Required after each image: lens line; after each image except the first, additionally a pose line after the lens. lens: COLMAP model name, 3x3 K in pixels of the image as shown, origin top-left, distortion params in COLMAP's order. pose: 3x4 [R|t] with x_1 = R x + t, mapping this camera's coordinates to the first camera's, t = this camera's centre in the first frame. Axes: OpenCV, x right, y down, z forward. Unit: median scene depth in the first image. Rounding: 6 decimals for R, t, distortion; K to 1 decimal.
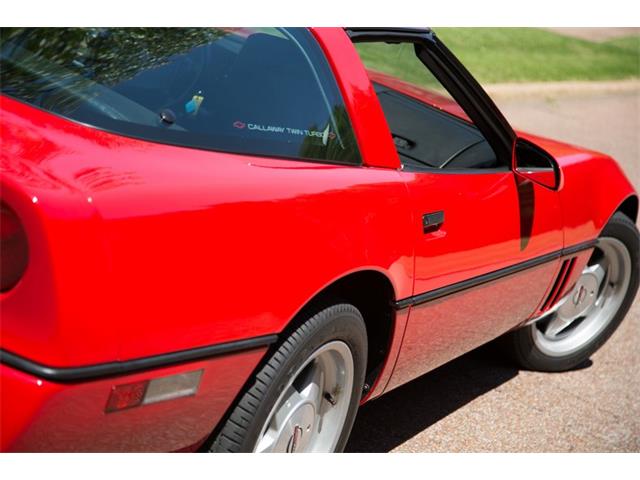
lens RADIAL K [[1818.8, 0, 320.0], [0, 1818.8, 240.0], [0, 0, 1]] dist [0.647553, -0.166925]
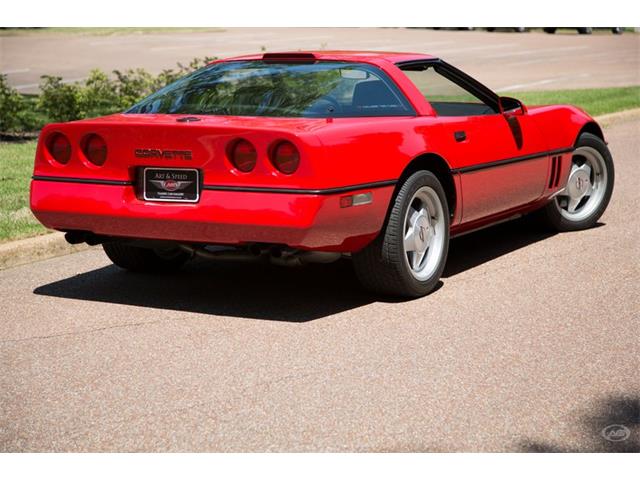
lens RADIAL K [[1748.9, 0, 320.0], [0, 1748.9, 240.0], [0, 0, 1]] dist [0.148006, 0.094899]
pose [[0.951596, -0.296954, -0.079266, 0.026456], [0.289902, 0.952869, -0.089434, 0.204168], [0.102087, 0.062126, 0.992834, -0.892638]]
